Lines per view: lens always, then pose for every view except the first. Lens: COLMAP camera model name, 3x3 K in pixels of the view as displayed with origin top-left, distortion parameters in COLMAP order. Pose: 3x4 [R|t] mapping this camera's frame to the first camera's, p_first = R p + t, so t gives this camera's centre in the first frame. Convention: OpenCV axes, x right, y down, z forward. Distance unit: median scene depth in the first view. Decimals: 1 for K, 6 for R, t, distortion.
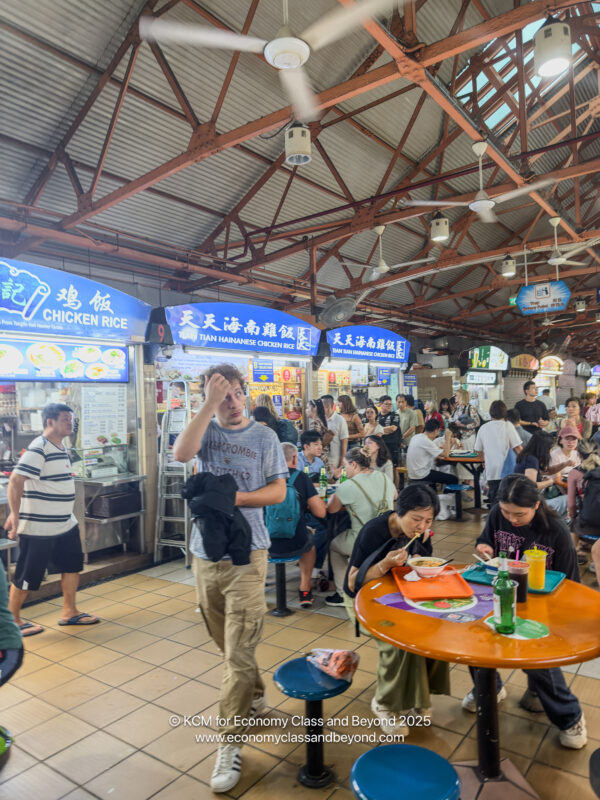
lens RADIAL K [[565.8, 0, 300.0], [0, 565.8, 400.0], [0, 0, 1]] dist [-0.000397, -0.000097]
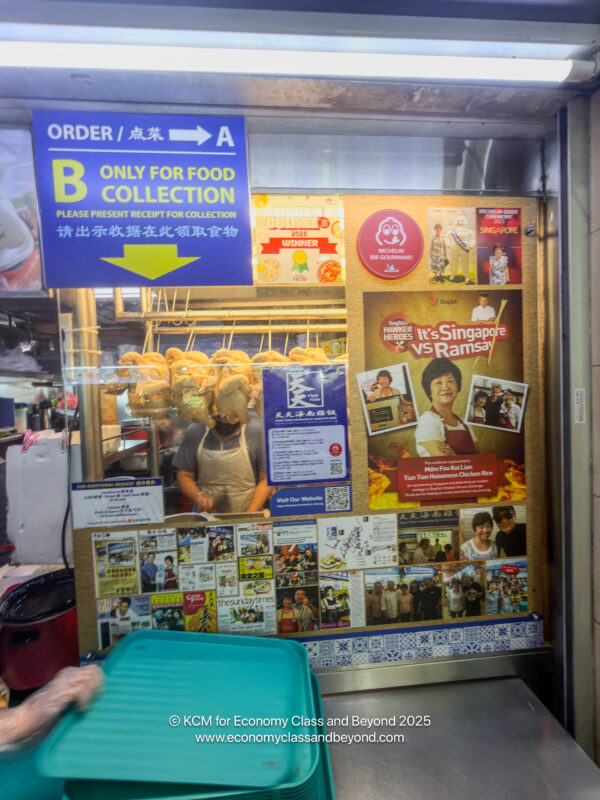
lens RADIAL K [[317.4, 0, 300.0], [0, 317.4, 400.0], [0, 0, 1]] dist [-0.000512, 0.000284]
pose [[0.656672, 0.039401, -0.753147, 0.031704], [0.017361, 0.997580, 0.067326, -0.004341], [0.753977, -0.057287, 0.654398, 0.915983]]
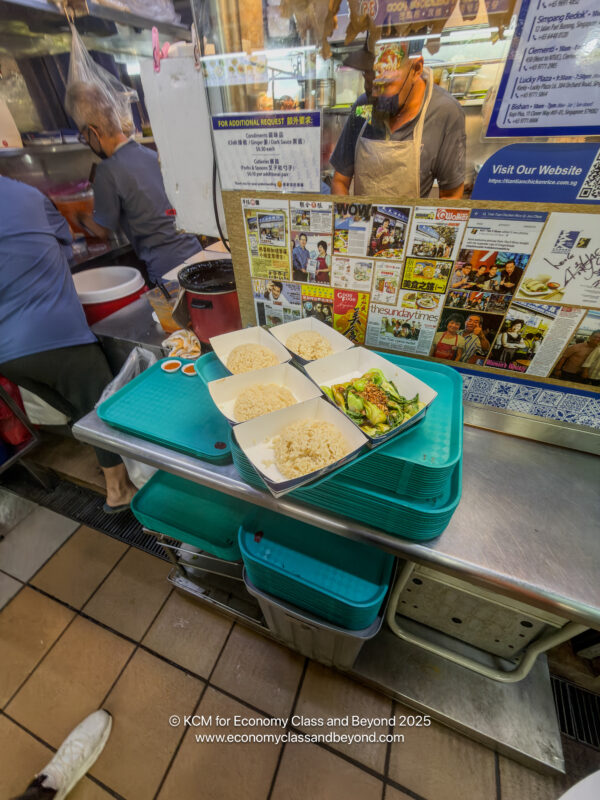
lens RADIAL K [[317.4, 0, 300.0], [0, 317.4, 400.0], [0, 0, 1]] dist [-0.000512, 0.000284]
pose [[0.261730, 0.662230, -0.702103, 0.015959], [0.023311, 0.722912, 0.690547, 0.021669], [0.964860, -0.197104, 0.173770, 0.919152]]
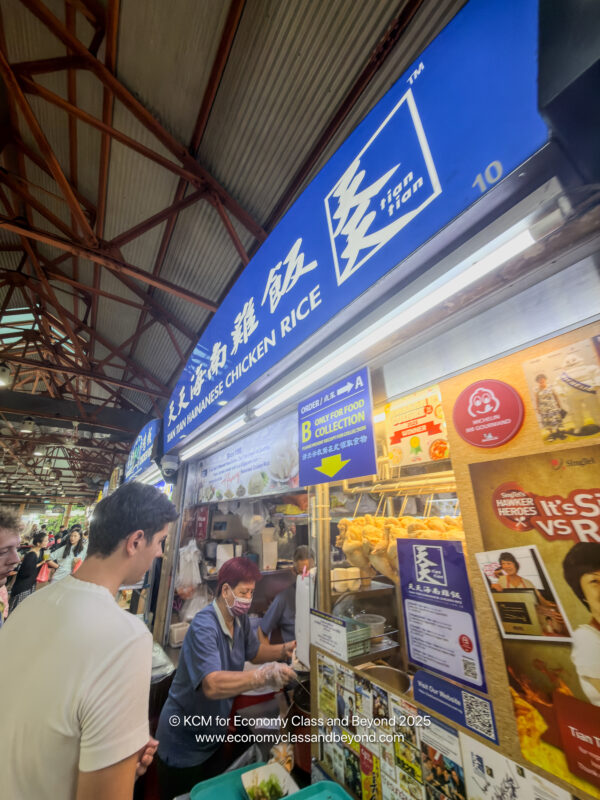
lens RADIAL K [[317.4, 0, 300.0], [0, 317.4, 400.0], [0, 0, 1]] dist [-0.000512, 0.000284]
pose [[-0.358212, -0.296848, -0.885192, 0.079662], [0.023328, 0.944967, -0.326334, -0.018222], [0.933349, -0.137546, -0.331573, 0.981540]]
